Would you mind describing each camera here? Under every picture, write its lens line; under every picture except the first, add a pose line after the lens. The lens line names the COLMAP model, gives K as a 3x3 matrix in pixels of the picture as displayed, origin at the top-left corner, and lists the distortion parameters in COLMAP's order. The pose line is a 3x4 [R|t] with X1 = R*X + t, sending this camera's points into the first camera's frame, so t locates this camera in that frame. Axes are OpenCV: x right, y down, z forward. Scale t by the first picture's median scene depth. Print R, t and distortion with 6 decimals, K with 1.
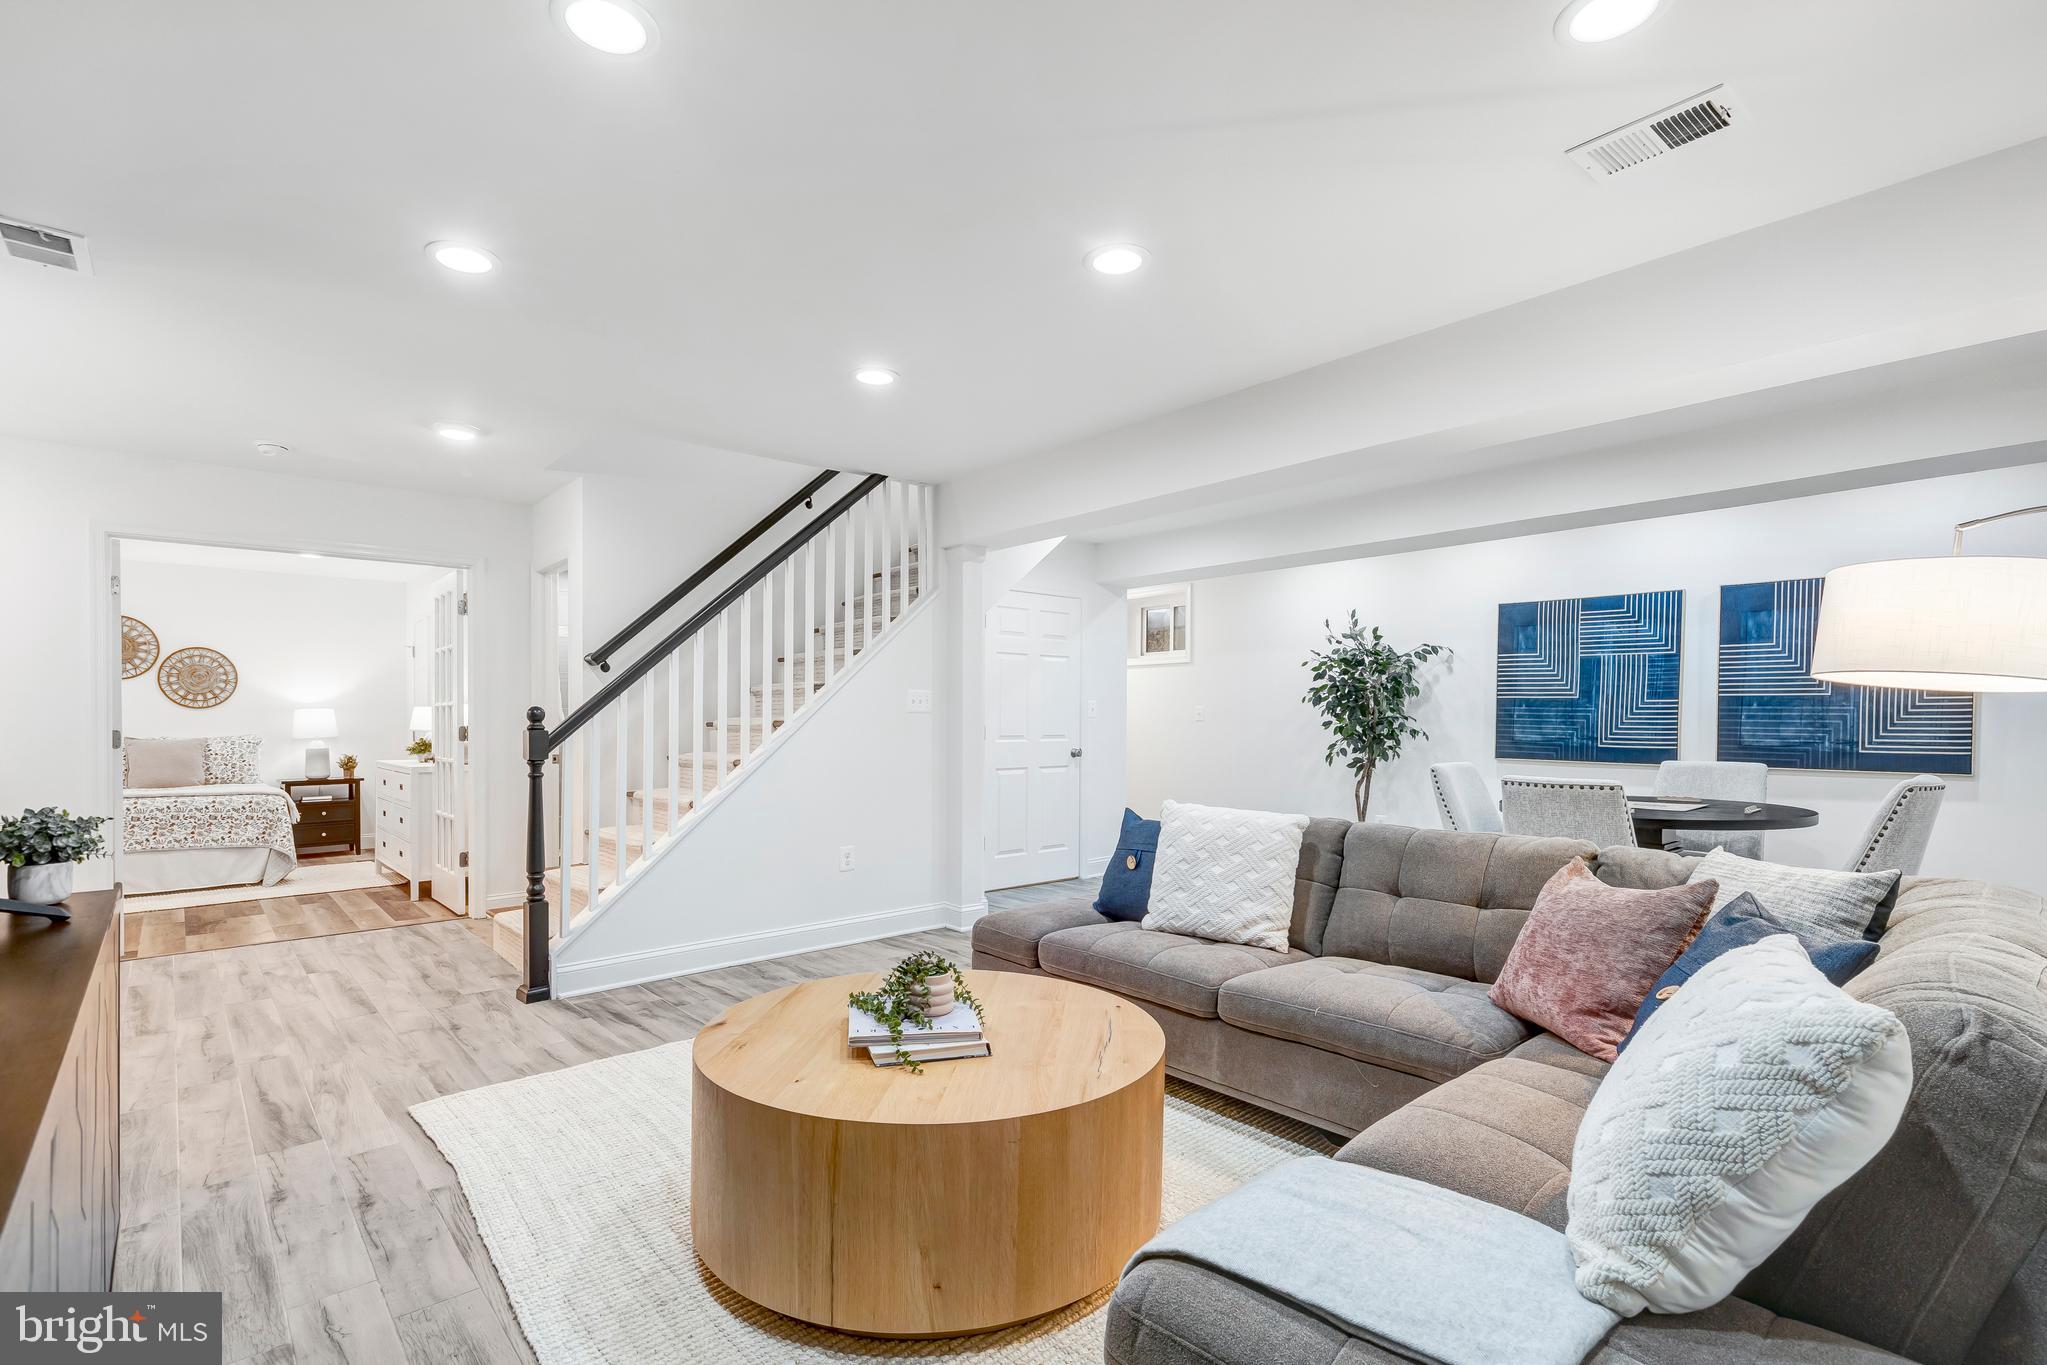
lens RADIAL K [[942.8, 0, 1017.2], [0, 942.8, 725.5], [0, 0, 1]] dist [-0.005981, 0.001800]
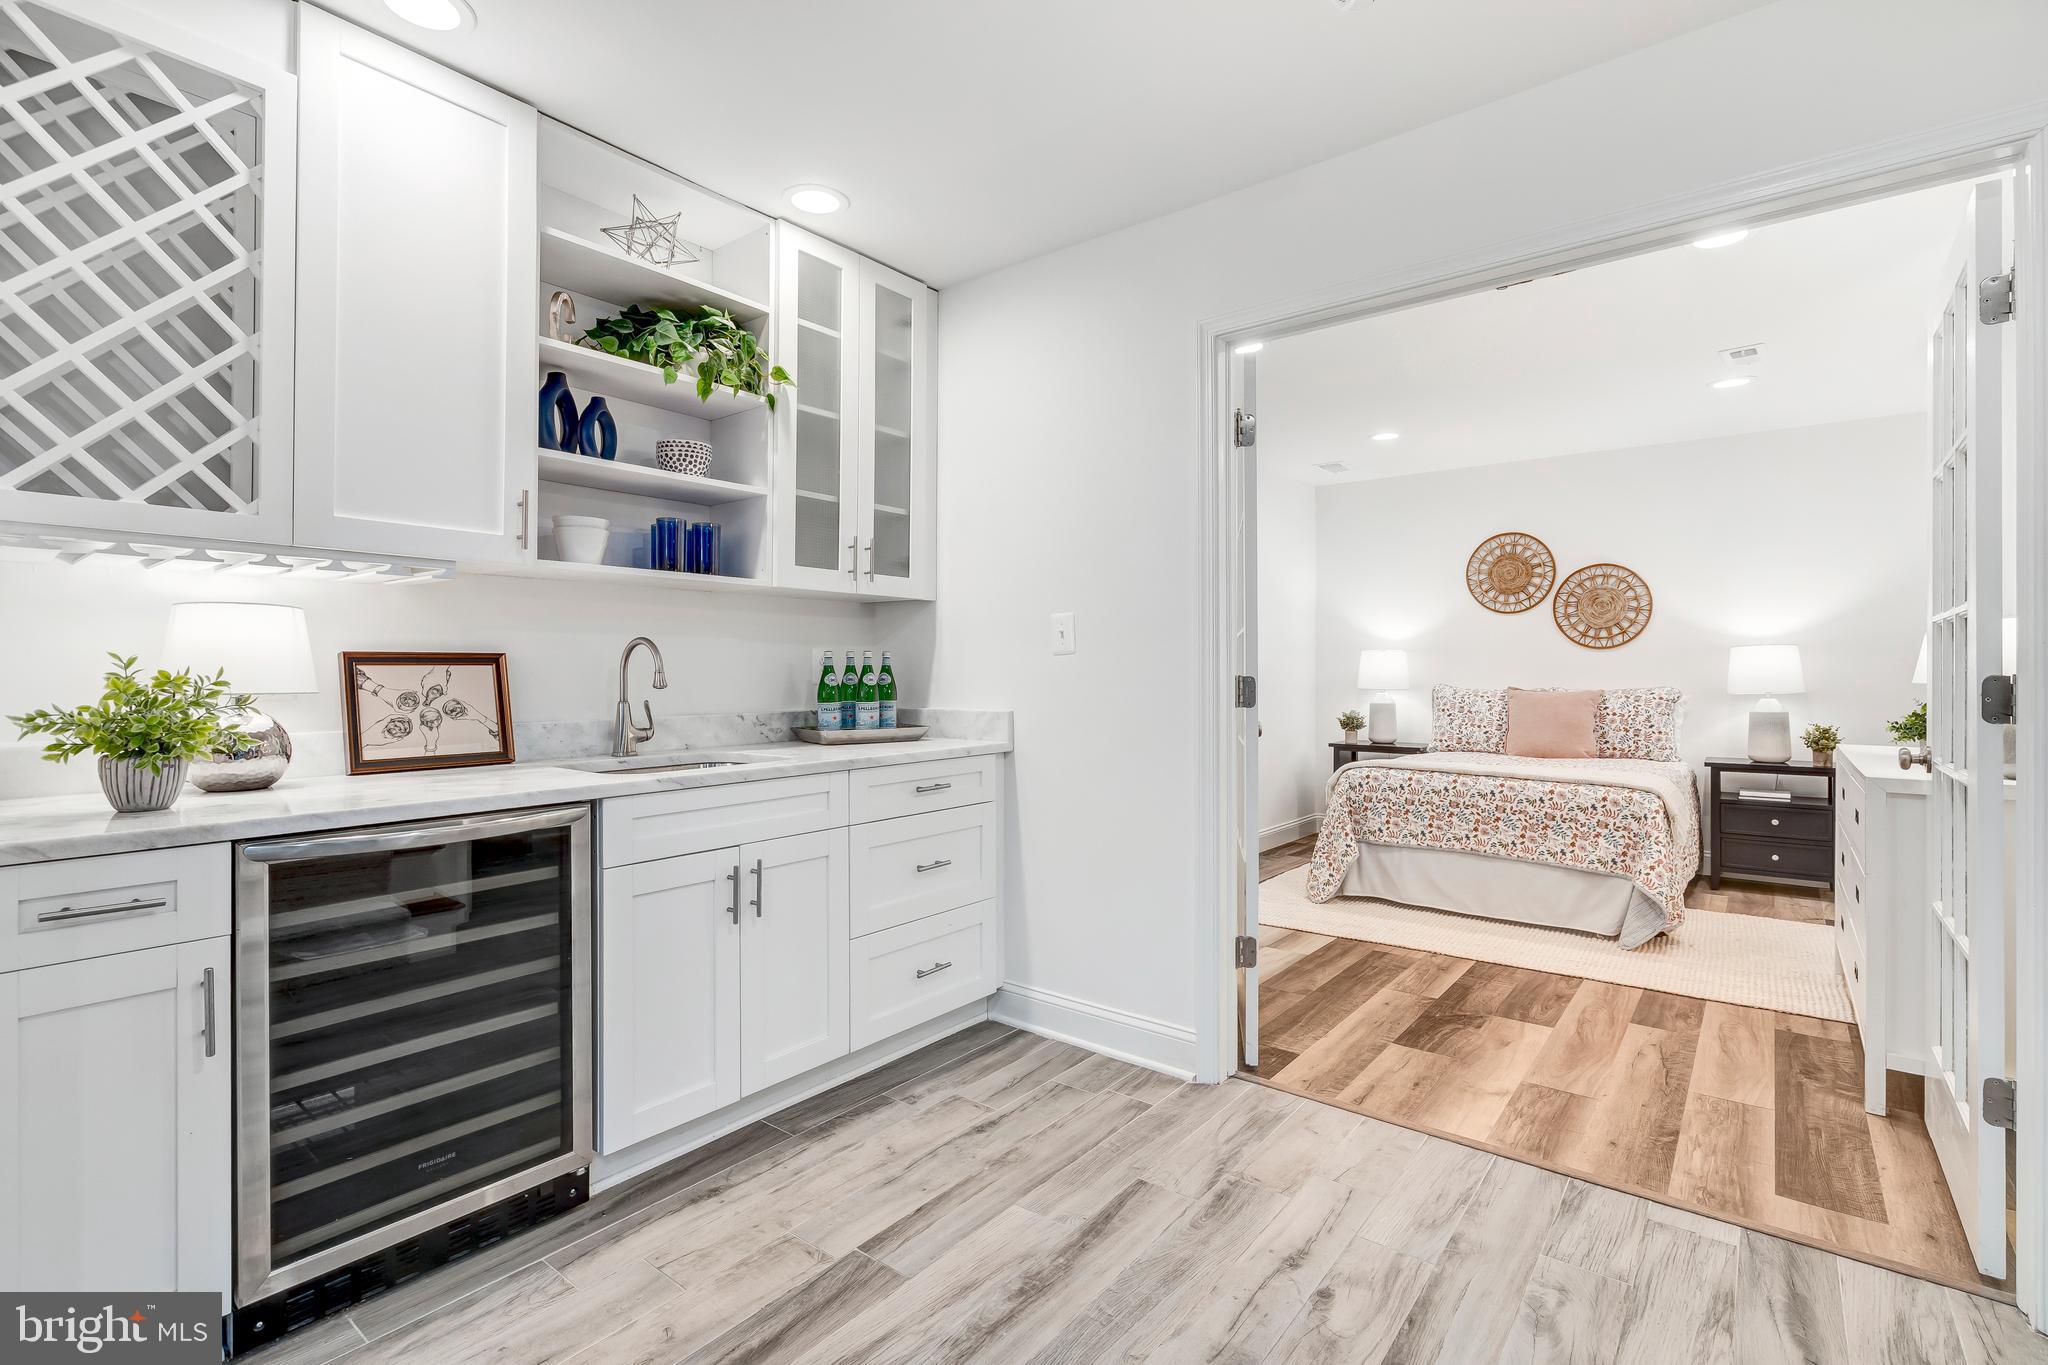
lens RADIAL K [[943.2, 0, 1011.6], [0, 943.2, 661.6], [0, 0, 1]] dist [-0.005981, 0.001800]
pose [[0.160171, -0.006505, -0.987068, -0.240739], [-0.008736, 0.999930, -0.008008, 0.001233], [0.987051, 0.009905, 0.160102, 0.452879]]
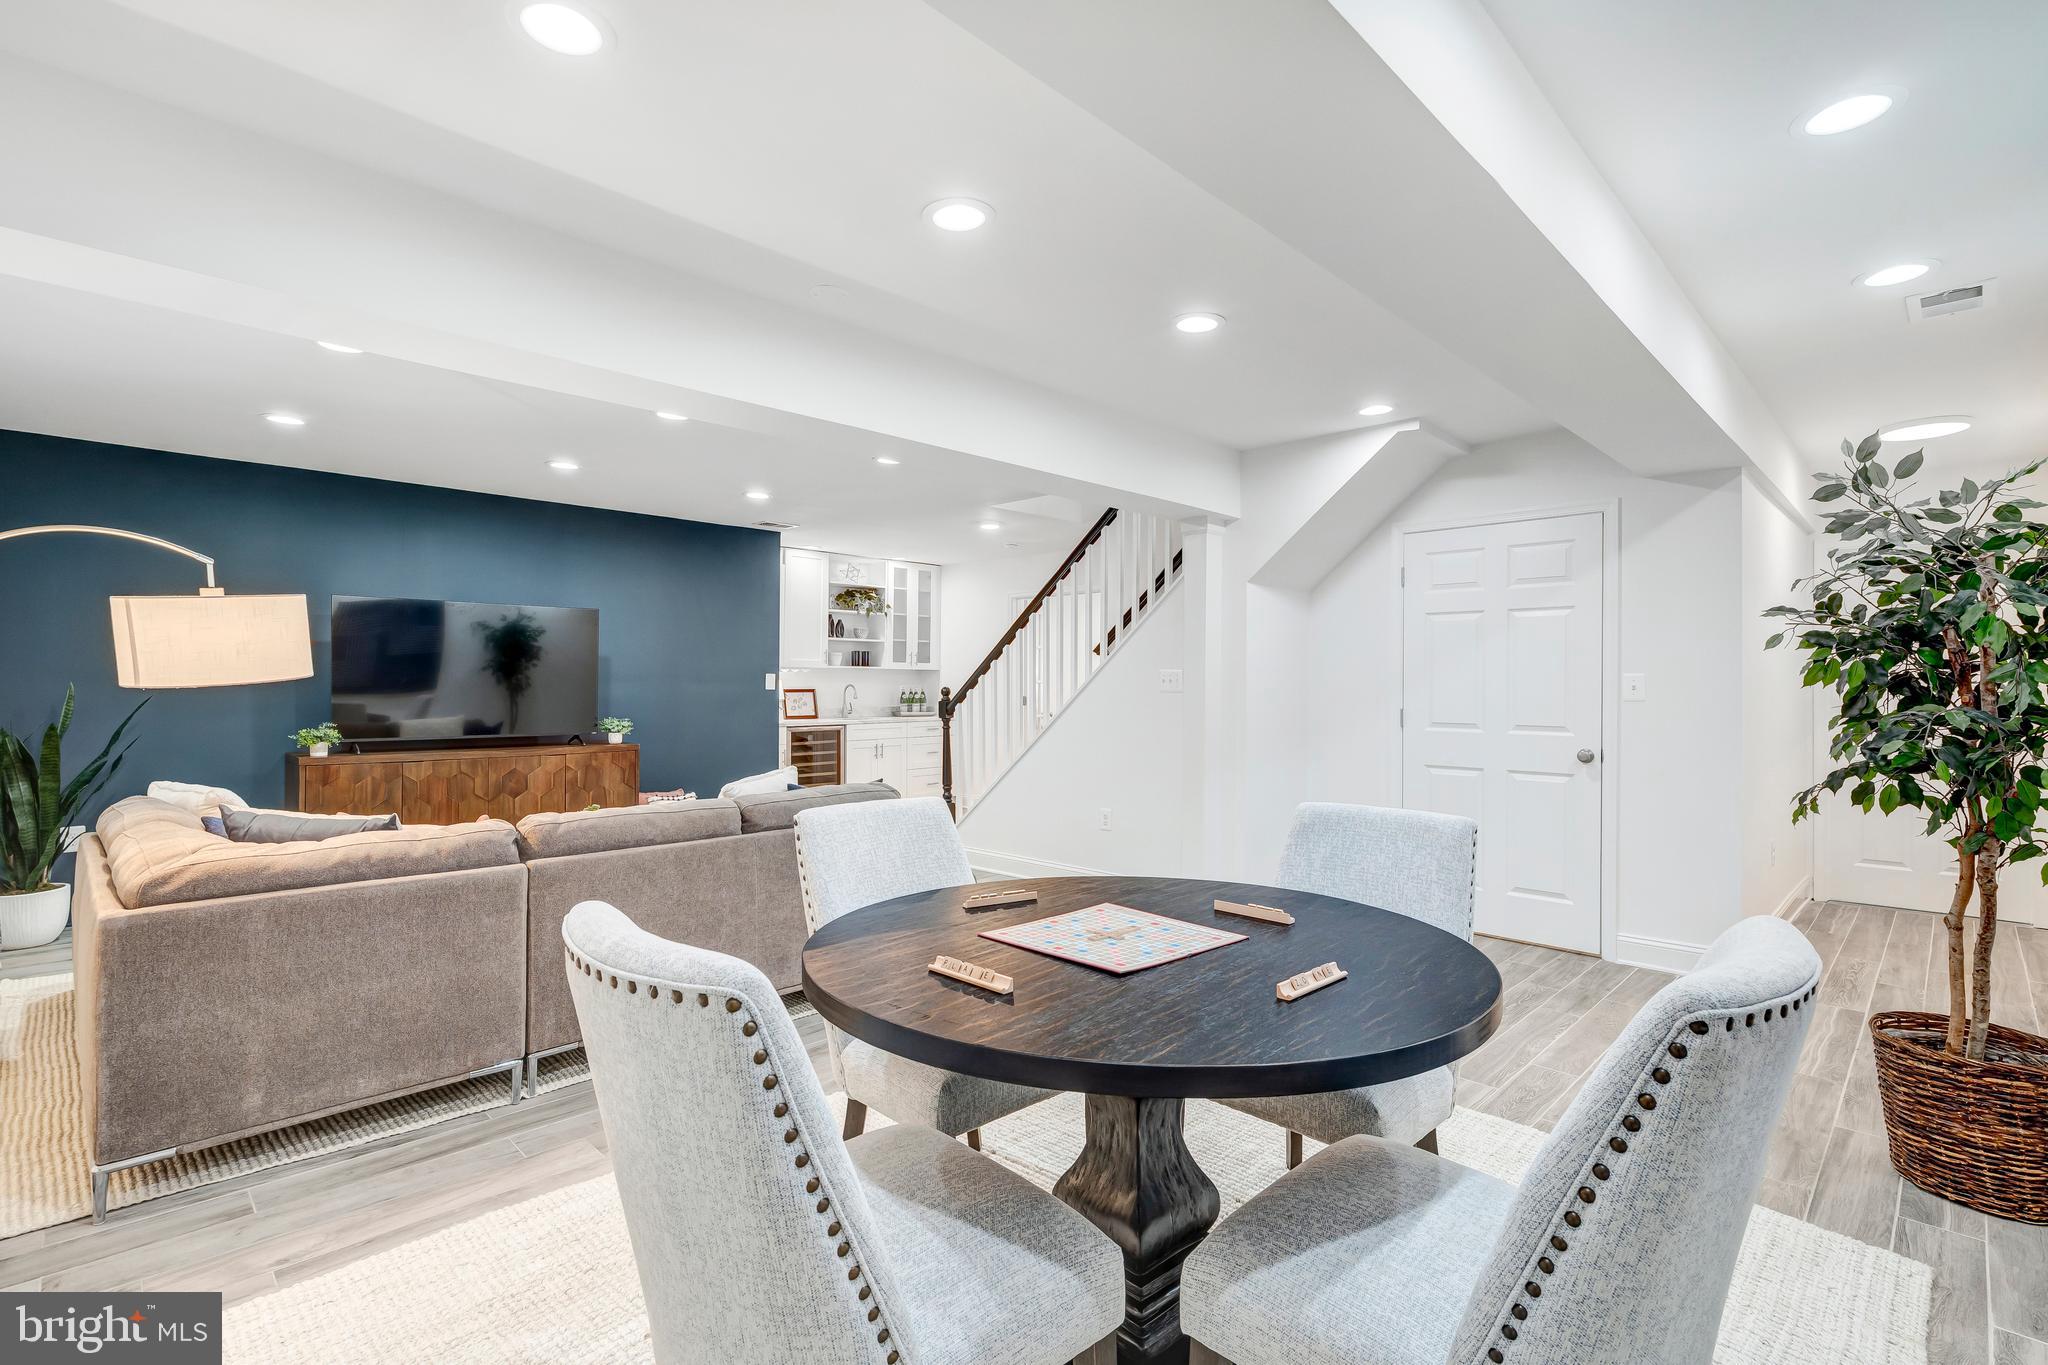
lens RADIAL K [[943.2, 0, 1025.0], [0, 943.2, 675.7], [0, 0, 1]] dist [-0.005981, 0.001800]
pose [[0.059898, -0.006717, -0.998182, 0.594858], [-0.013020, 0.999887, -0.007510, -0.013592], [0.998120, 0.013446, 0.059804, 0.524663]]
